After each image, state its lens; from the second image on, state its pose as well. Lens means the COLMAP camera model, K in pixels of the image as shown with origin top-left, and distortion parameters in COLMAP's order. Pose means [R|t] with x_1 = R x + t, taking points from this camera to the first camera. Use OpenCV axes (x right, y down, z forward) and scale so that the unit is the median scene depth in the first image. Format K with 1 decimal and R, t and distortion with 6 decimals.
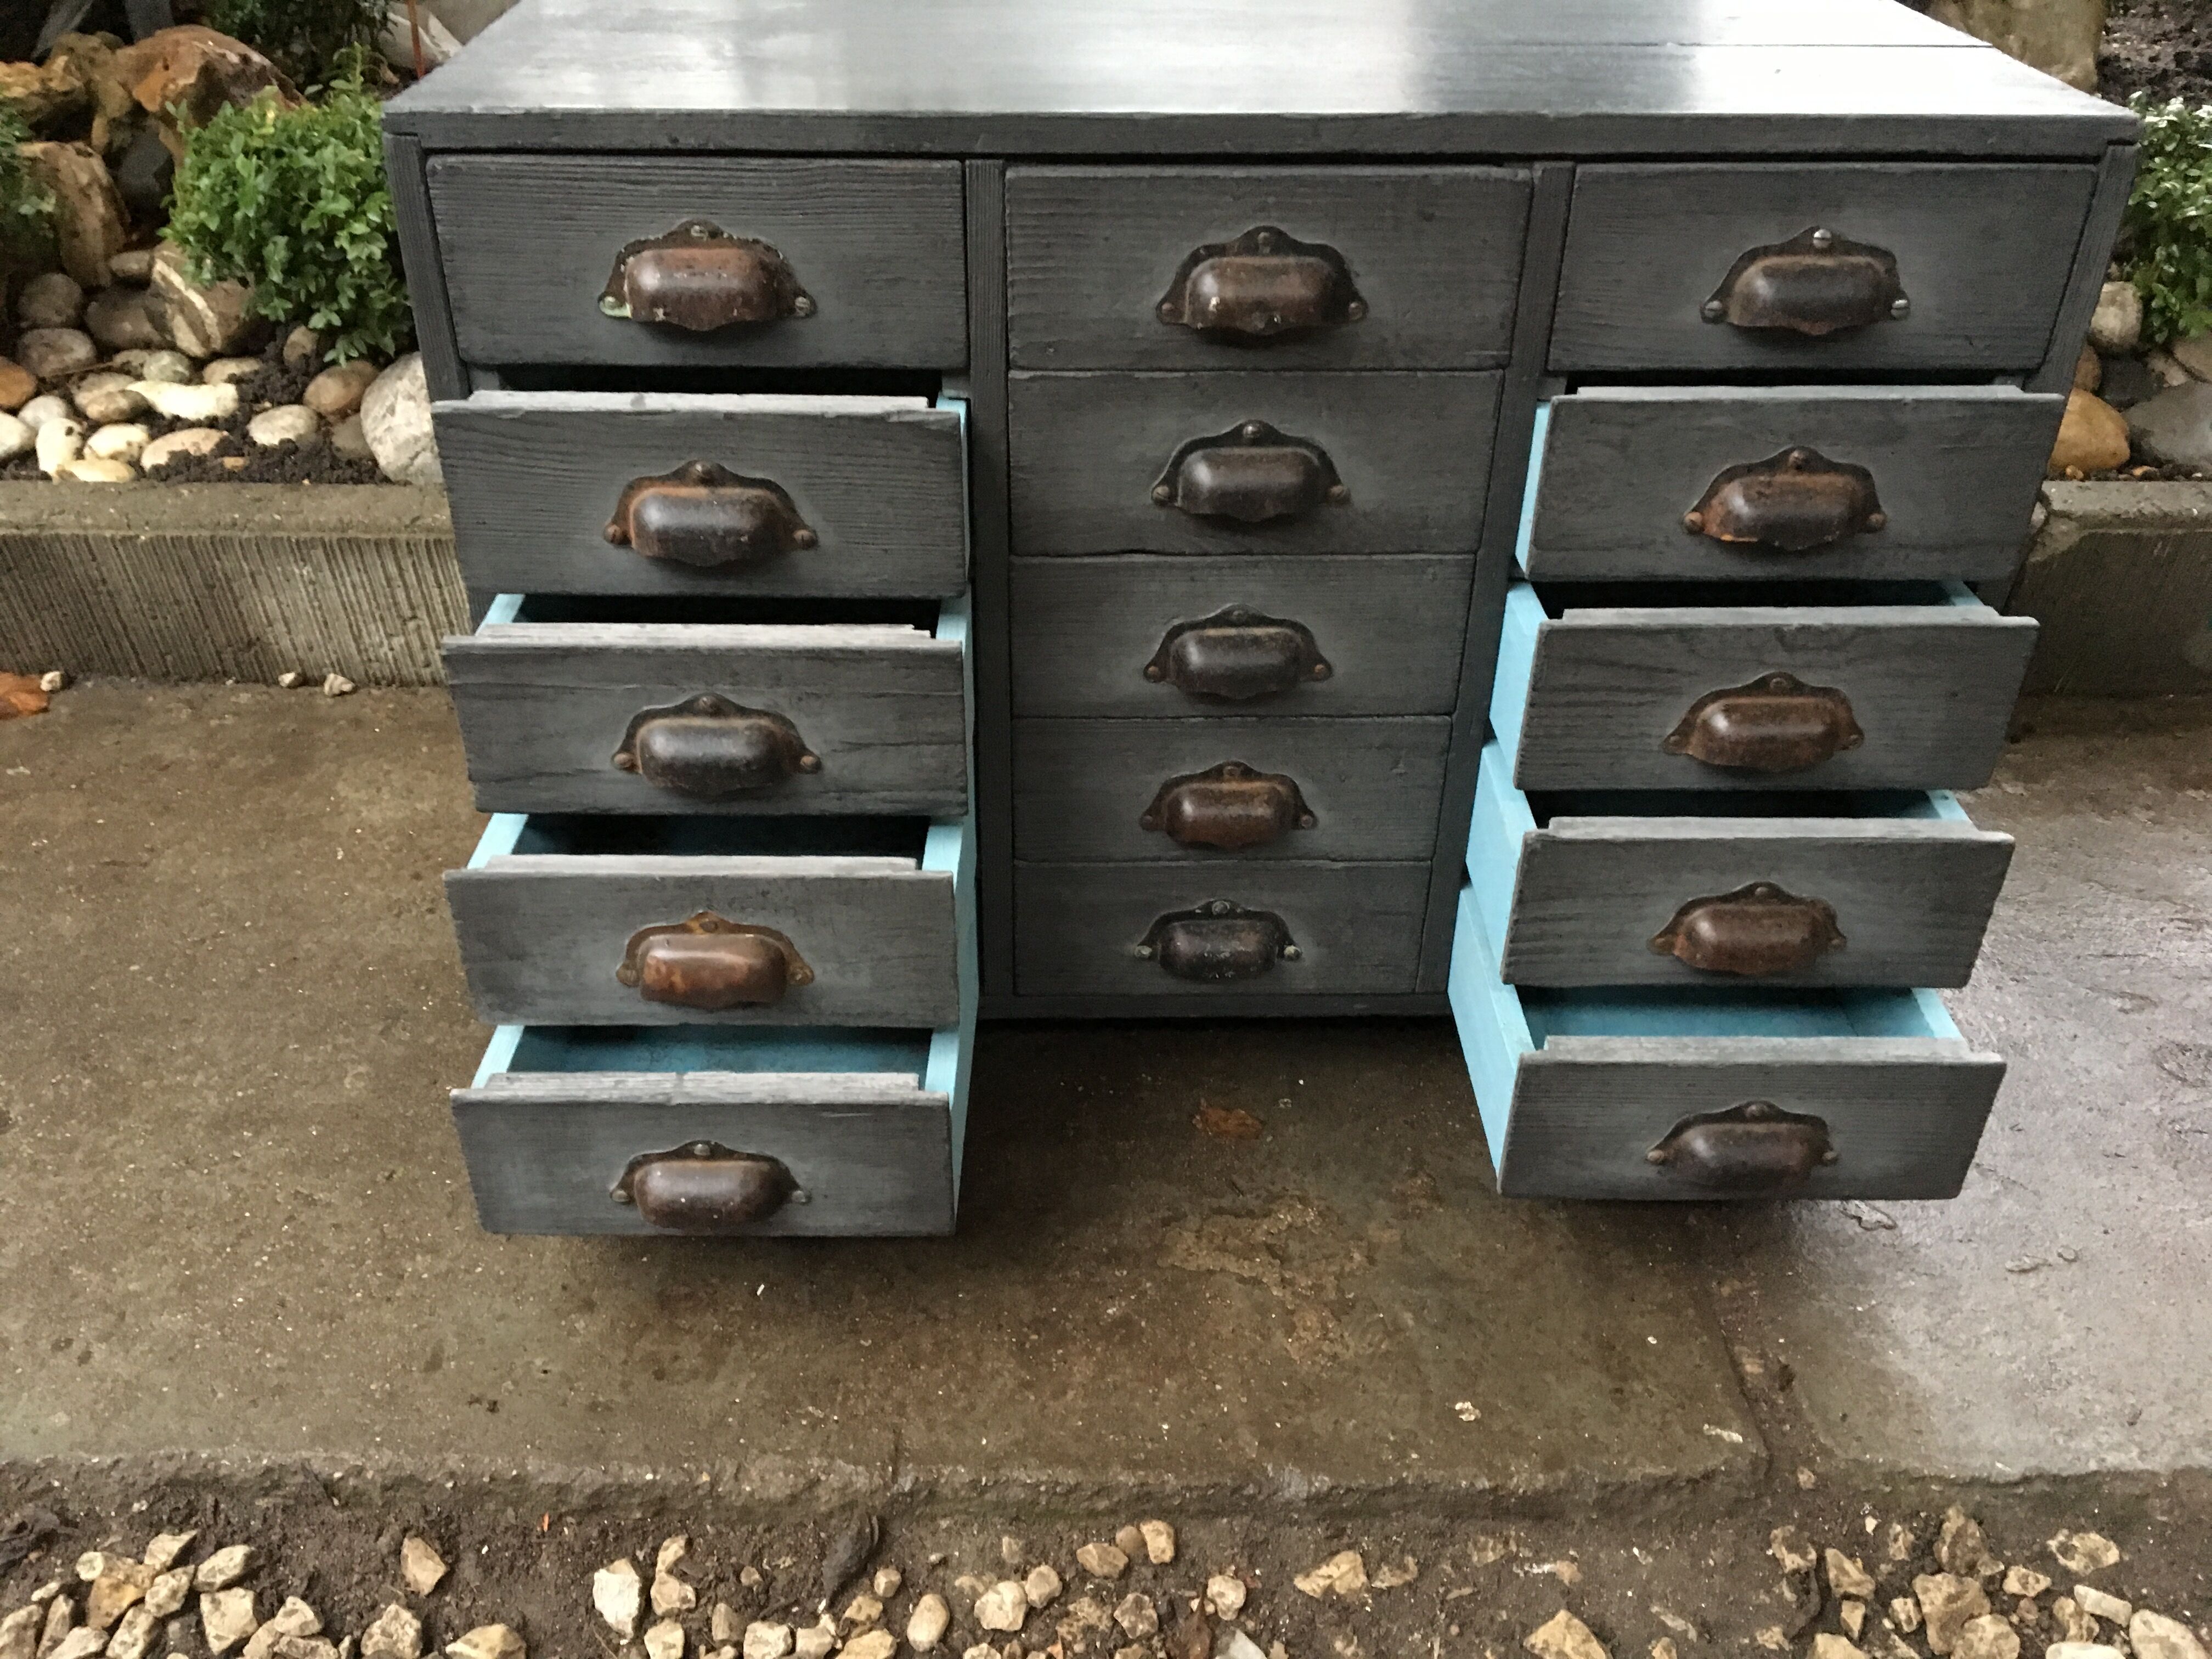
lens RADIAL K [[1846.9, 0, 1100.6], [0, 1846.9, 829.9], [0, 0, 1]] dist [0.079980, -0.107378]
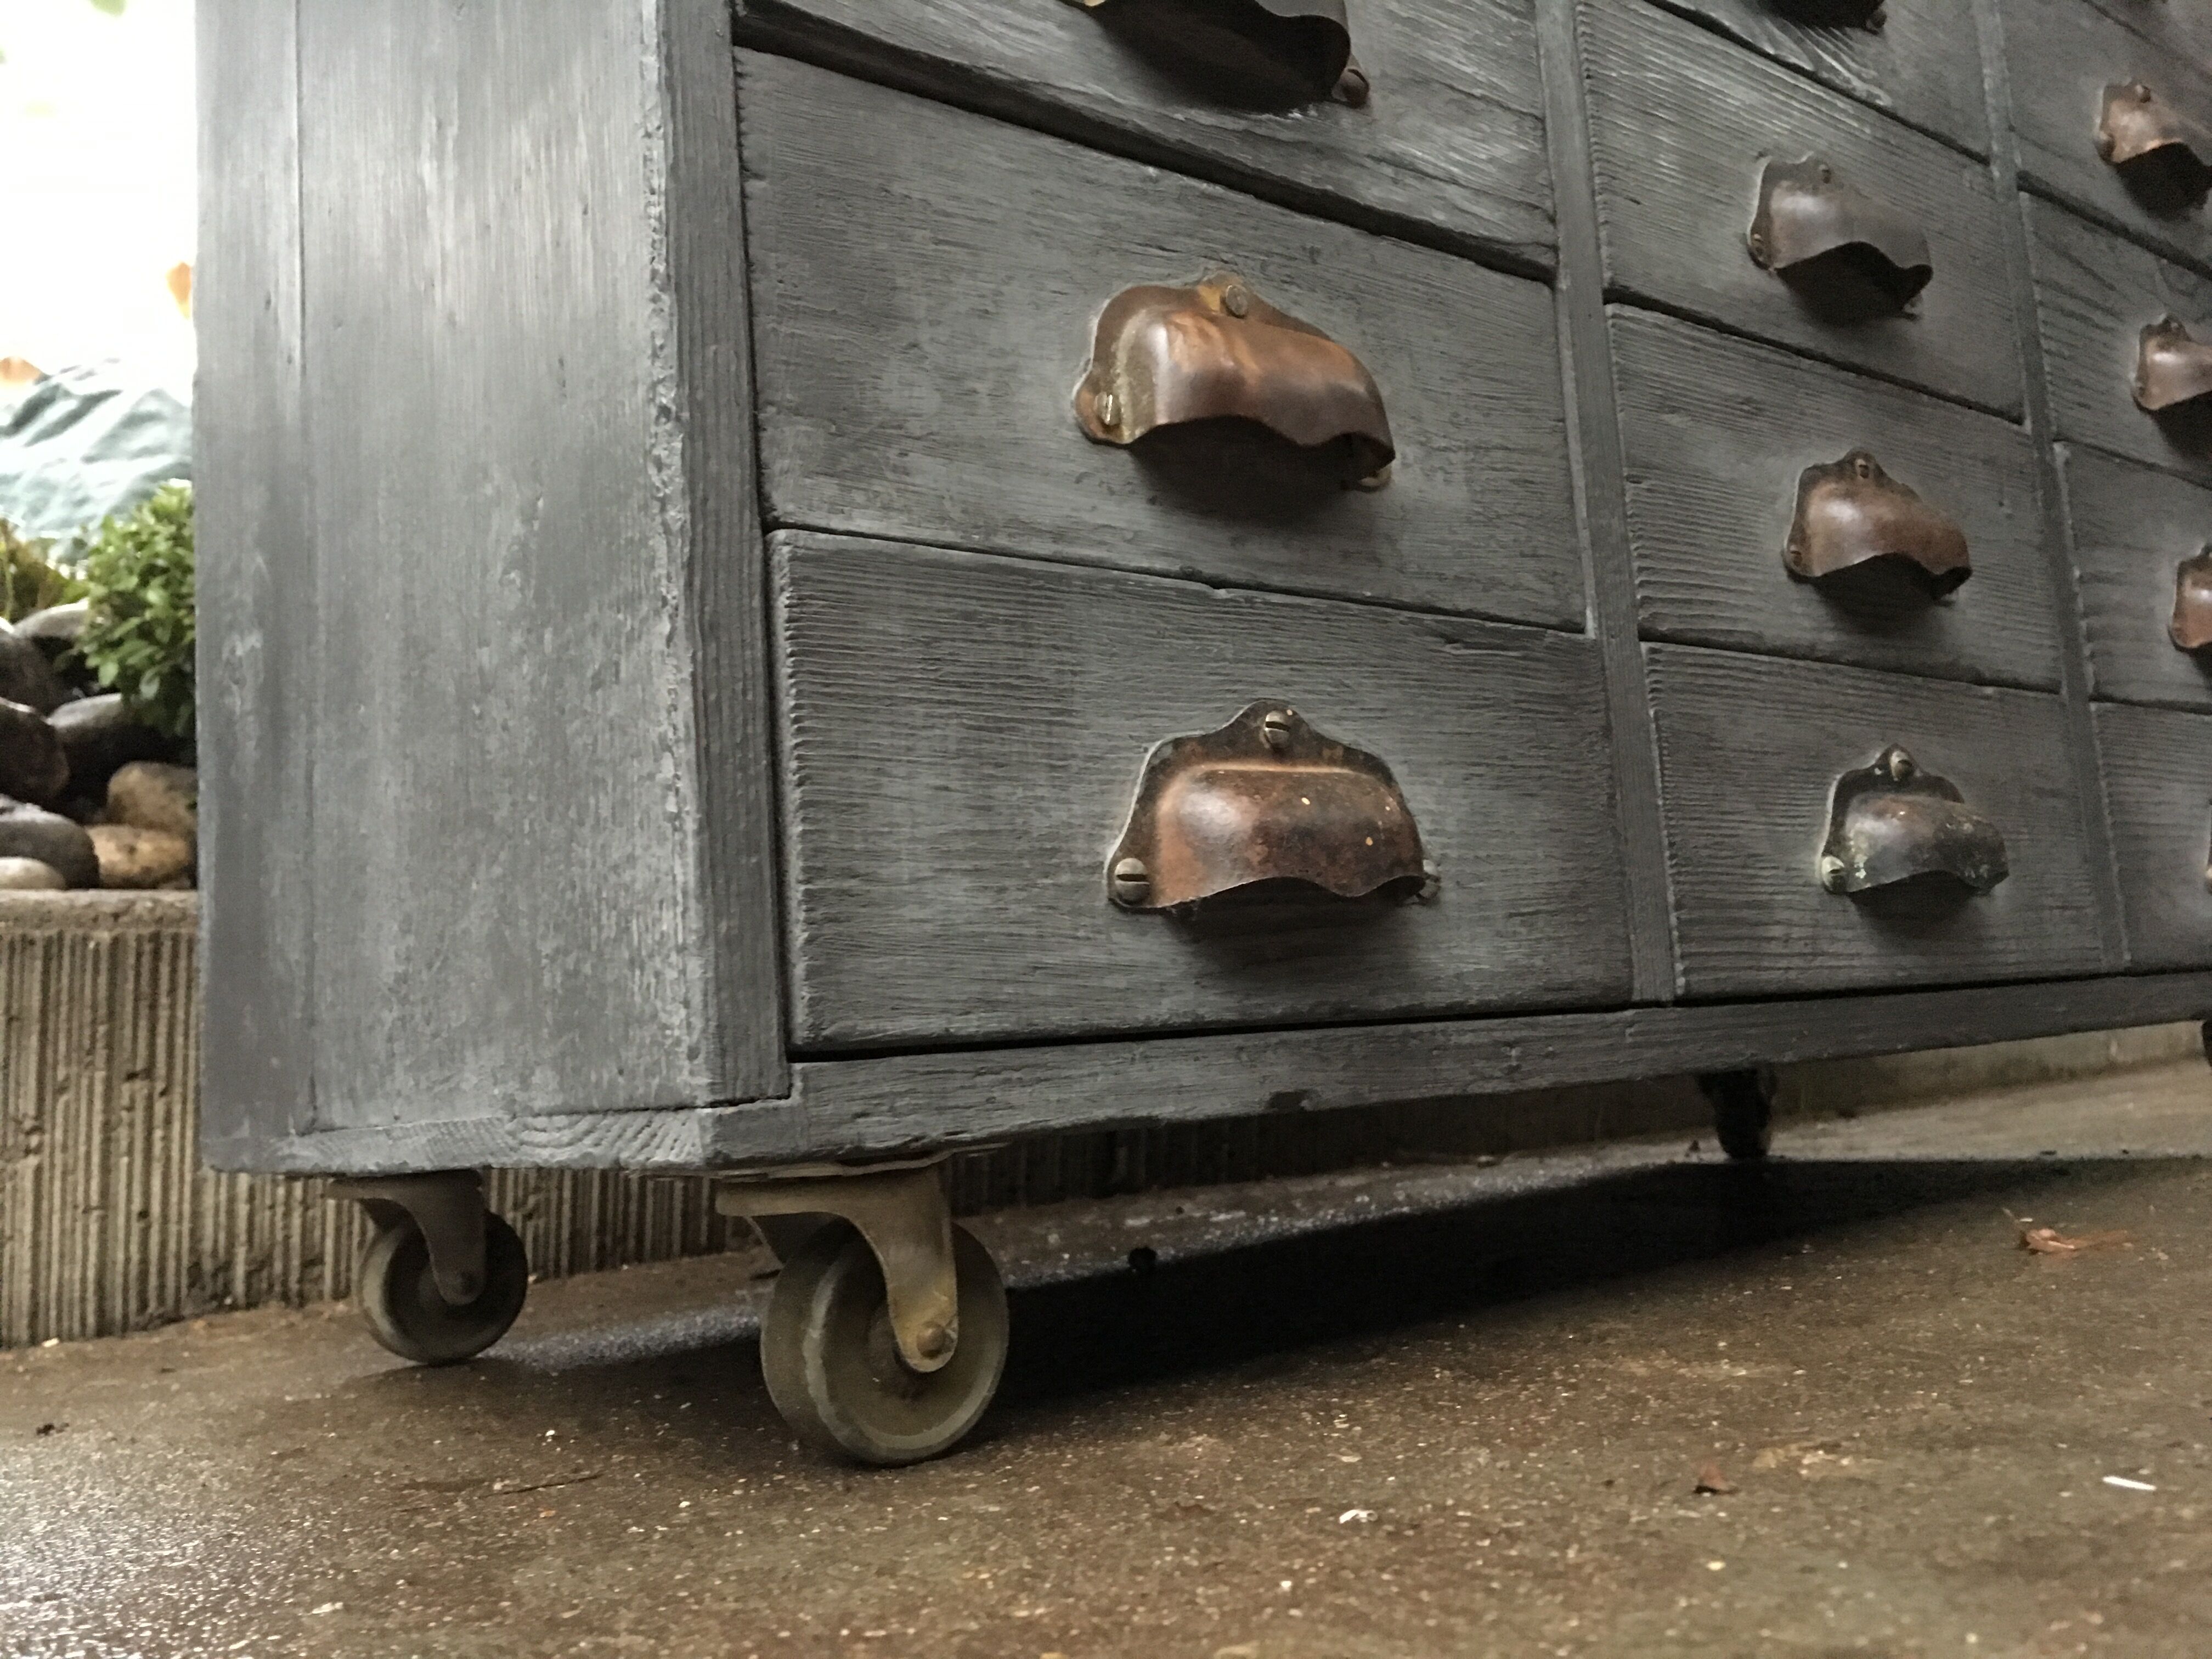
lens RADIAL K [[1882.5, 0, 1111.6], [0, 1882.5, 832.4], [0, 0, 1]] dist [0.084332, -0.143284]
pose [[0.791458, 0.003785, 0.611211, -0.516458], [0.404205, 0.746862, -0.528031, 0.294199], [-0.458489, 0.664969, 0.589580, 0.937792]]
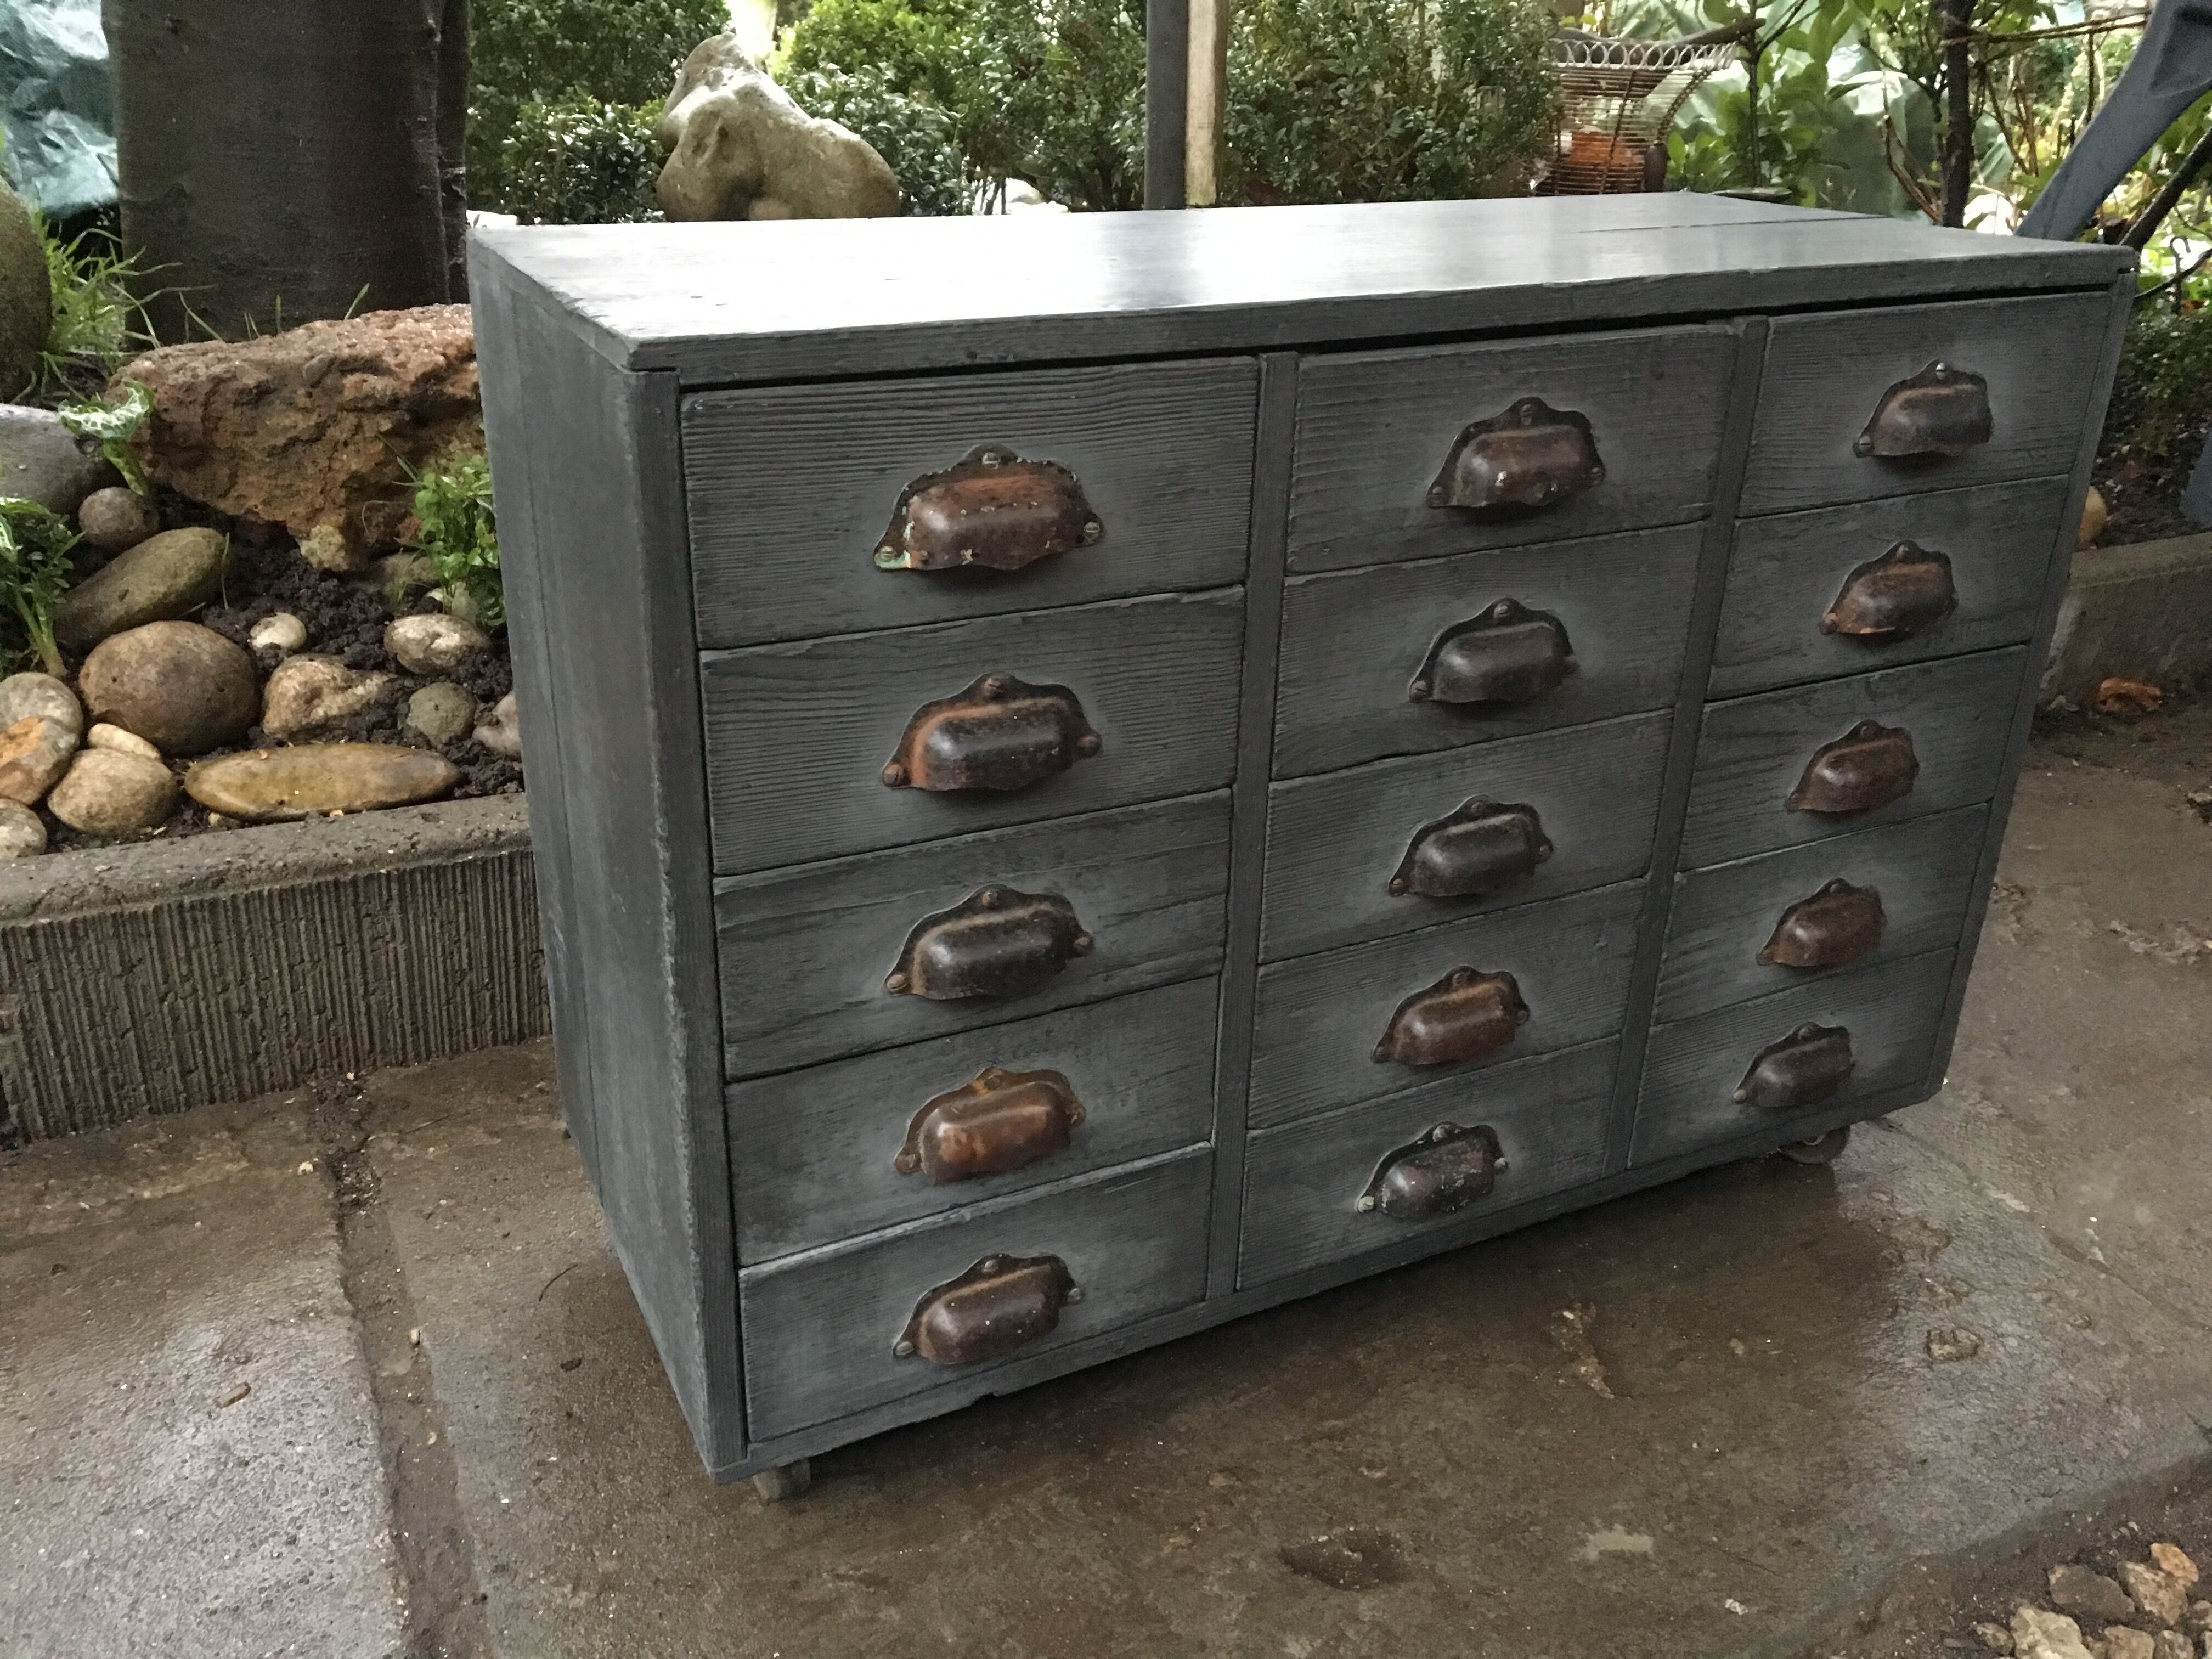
lens RADIAL K [[1853.9, 0, 1094.7], [0, 1853.9, 835.8], [0, 0, 1]] dist [0.074032, -0.098429]
pose [[0.905476, -0.170332, 0.388716, -0.499400], [0.226670, 0.968441, -0.103643, -0.051418], [-0.358795, 0.181957, 0.915509, 0.220834]]
